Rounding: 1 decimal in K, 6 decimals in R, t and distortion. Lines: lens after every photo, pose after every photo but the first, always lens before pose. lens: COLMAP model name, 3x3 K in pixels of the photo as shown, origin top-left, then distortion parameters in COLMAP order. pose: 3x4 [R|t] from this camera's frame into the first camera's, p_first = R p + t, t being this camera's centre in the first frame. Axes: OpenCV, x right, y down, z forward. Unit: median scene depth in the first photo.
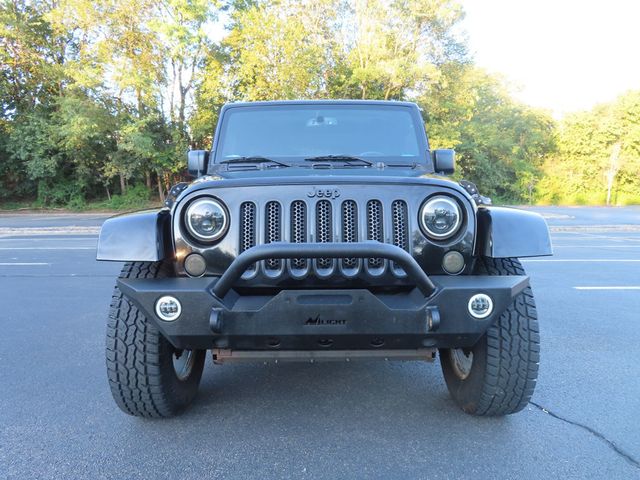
lens RADIAL K [[458.6, 0, 320.7], [0, 458.6, 237.6], [0, 0, 1]] dist [-0.007560, 0.004363]
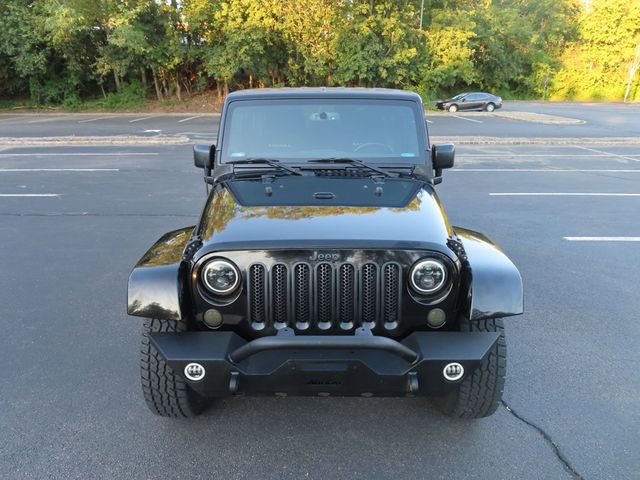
lens RADIAL K [[459.1, 0, 320.0], [0, 459.1, 240.0], [0, 0, 1]] dist [-0.006748, 0.003770]
pose [[0.999949, 0.007295, -0.007029, 0.000241], [-0.005432, 0.971782, 0.235820, -0.024840], [0.008551, -0.235770, 0.971771, -0.004808]]
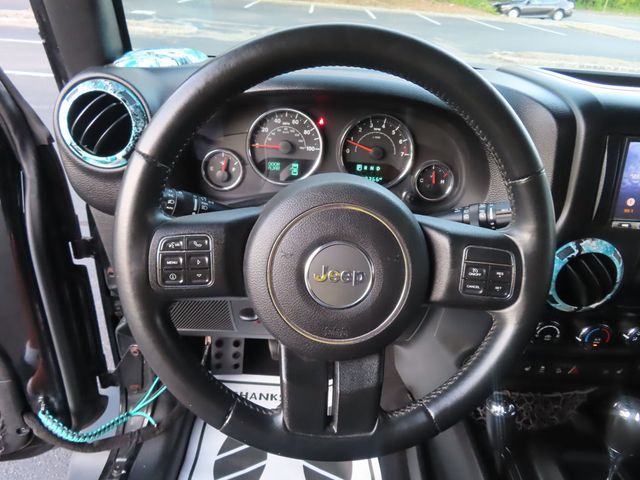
lens RADIAL K [[462.0, 0, 325.5], [0, 462.0, 240.4], [0, 0, 1]] dist [-0.000284, -0.005377]
pose [[0.997100, 0.070744, 0.028048, -0.053802], [-0.075969, 0.903611, 0.421563, -0.023793], [0.004478, -0.422471, 0.906365, 0.138409]]
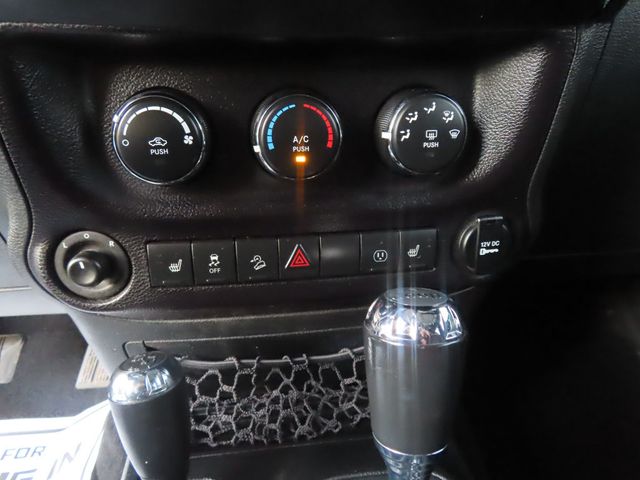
lens RADIAL K [[459.1, 0, 320.0], [0, 459.1, 240.0], [0, 0, 1]] dist [-0.006748, 0.003770]
pose [[0.994988, -0.035900, 0.093328, -0.041501], [0.005124, 0.950409, 0.310960, -0.013029], [-0.099864, -0.308923, 0.945830, 0.147471]]
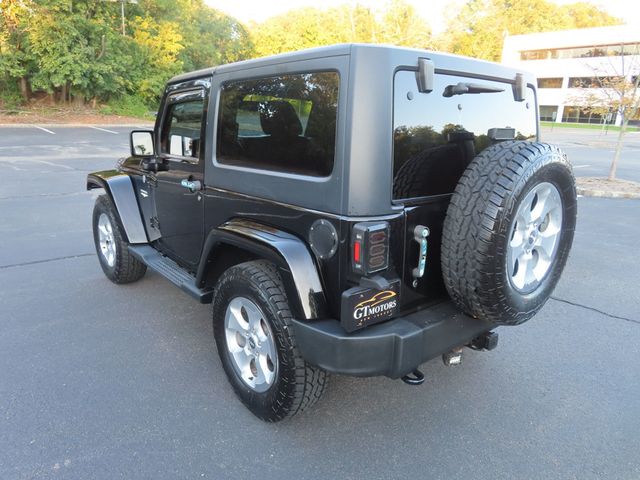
lens RADIAL K [[456.5, 0, 320.0], [0, 456.5, 240.0], [0, 0, 1]] dist [-0.004654, -0.004986]
pose [[0.791783, -0.142504, 0.593947, -0.103650], [0.015004, 0.976648, 0.214322, -0.020950], [-0.610619, -0.160785, 0.775431, 0.044007]]
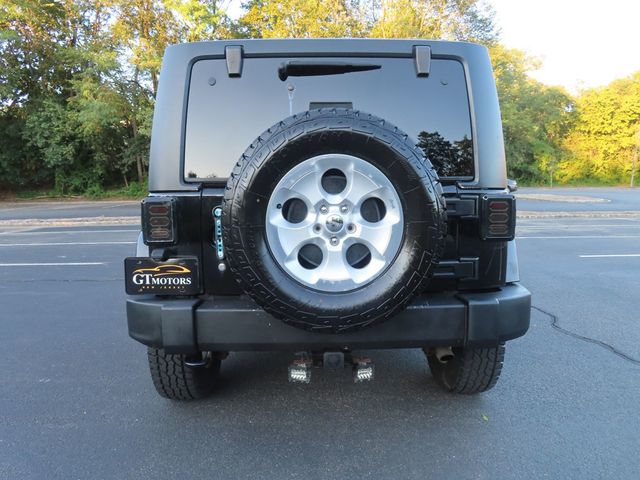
lens RADIAL K [[459.1, 0, 320.0], [0, 459.1, 240.0], [0, 0, 1]] dist [-0.006748, 0.003770]
pose [[0.999858, -0.008617, -0.014456, -0.038922], [0.009209, 0.999099, 0.041426, -0.006633], [0.014086, -0.041553, 0.999037, 0.021581]]
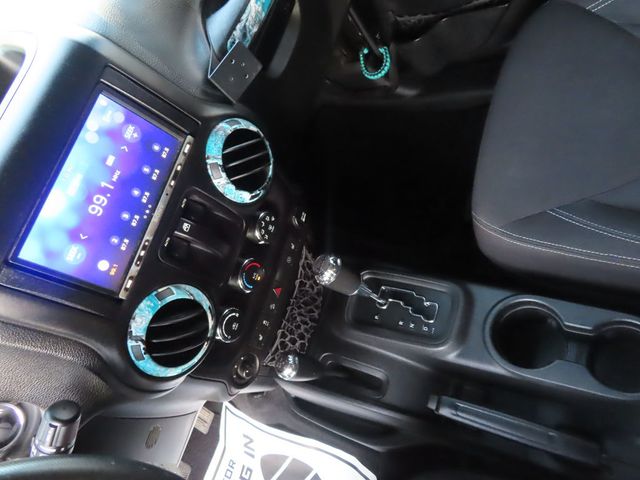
lens RADIAL K [[459.1, 0, 320.0], [0, 459.1, 240.0], [0, 0, 1]] dist [-0.006748, 0.003770]
pose [[0.349273, -0.908232, 0.230484, -0.043189], [0.560945, 0.399697, 0.724971, -0.025345], [-0.750566, -0.123924, 0.649071, 0.140486]]
